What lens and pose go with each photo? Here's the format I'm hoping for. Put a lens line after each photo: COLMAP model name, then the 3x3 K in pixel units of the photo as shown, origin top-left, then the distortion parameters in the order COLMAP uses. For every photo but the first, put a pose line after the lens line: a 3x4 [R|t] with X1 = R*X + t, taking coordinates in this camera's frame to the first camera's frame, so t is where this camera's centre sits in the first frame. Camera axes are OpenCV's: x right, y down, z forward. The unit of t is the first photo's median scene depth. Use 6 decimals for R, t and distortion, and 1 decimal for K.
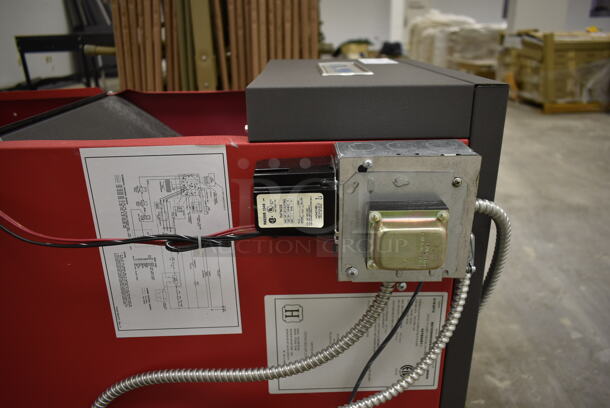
lens RADIAL K [[466.8, 0, 307.1], [0, 466.8, 202.6], [0, 0, 1]] dist [-0.022235, 0.017059]
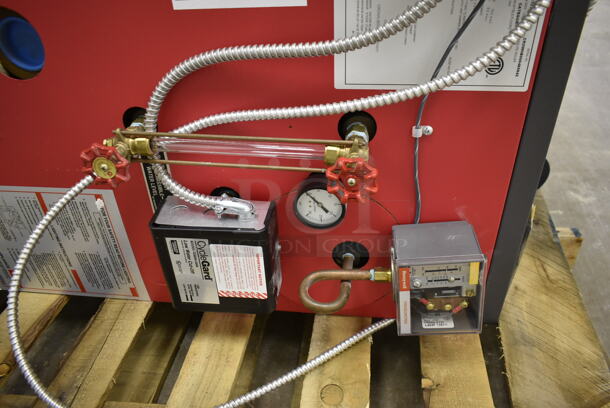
lens RADIAL K [[466.8, 0, 299.5], [0, 466.8, 207.9], [0, 0, 1]] dist [-0.022235, 0.017059]
pose [[0.985663, 0.059027, -0.158065, 0.009902], [-0.014103, 0.962354, 0.271433, 0.416625], [0.168137, -0.265313, 0.949389, 0.050576]]
